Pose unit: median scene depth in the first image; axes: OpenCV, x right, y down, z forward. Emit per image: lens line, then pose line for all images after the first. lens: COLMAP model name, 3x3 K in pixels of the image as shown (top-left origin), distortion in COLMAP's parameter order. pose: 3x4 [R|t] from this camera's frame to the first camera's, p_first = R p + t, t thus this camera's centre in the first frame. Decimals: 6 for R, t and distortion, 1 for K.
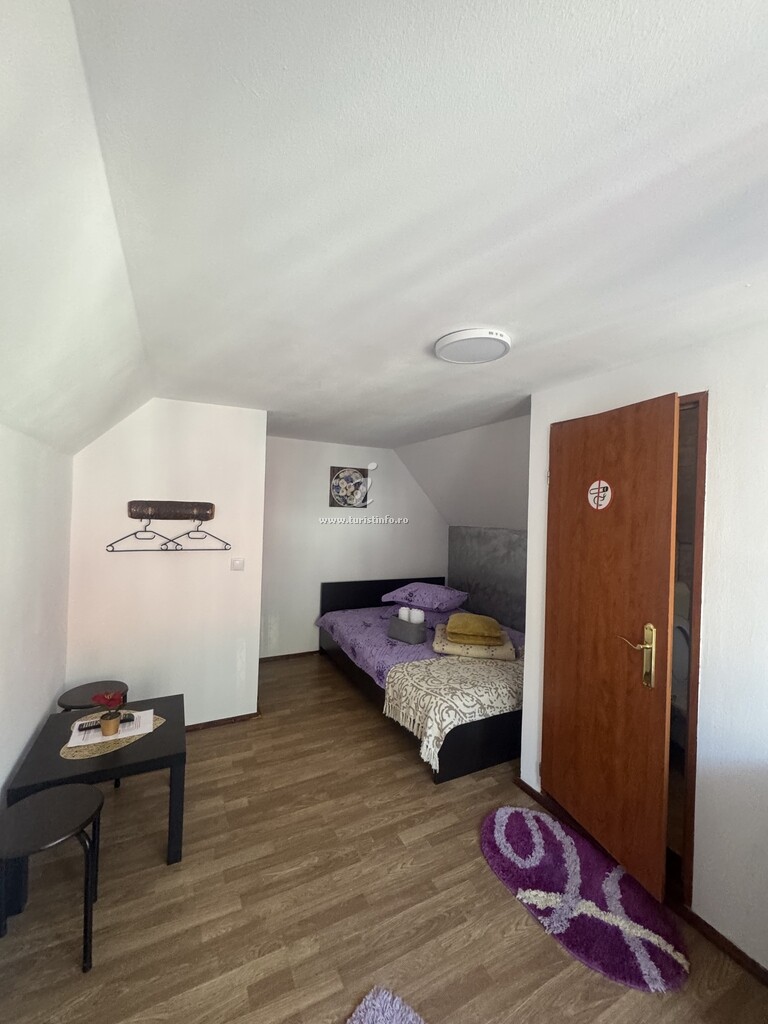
lens RADIAL K [[409.4, 0, 386.3], [0, 409.4, 510.7], [0, 0, 1]] dist [0.000865, 0.000075]
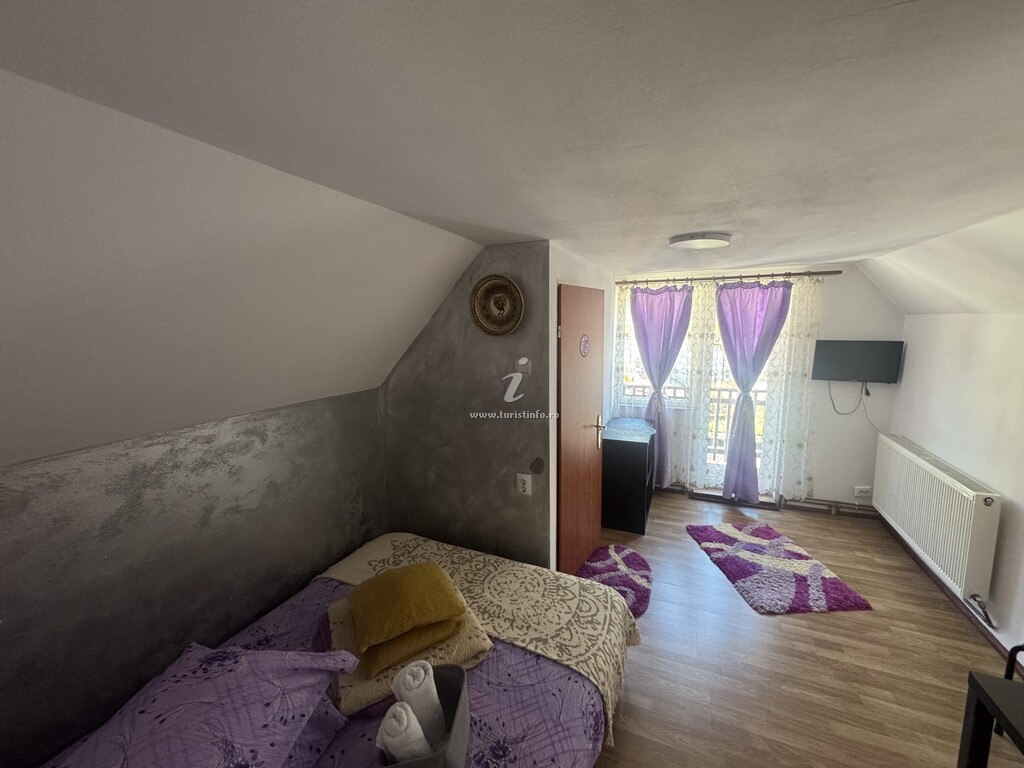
lens RADIAL K [[409.4, 0, 513.4], [0, 409.4, 378.5], [0, 0, 1]] dist [0.000865, 0.000075]
pose [[-0.635071, -0.128285, 0.761727, -0.368608], [-0.008686, 0.987237, 0.159021, -0.133292], [-0.772405, 0.094373, -0.628080, 1.802981]]
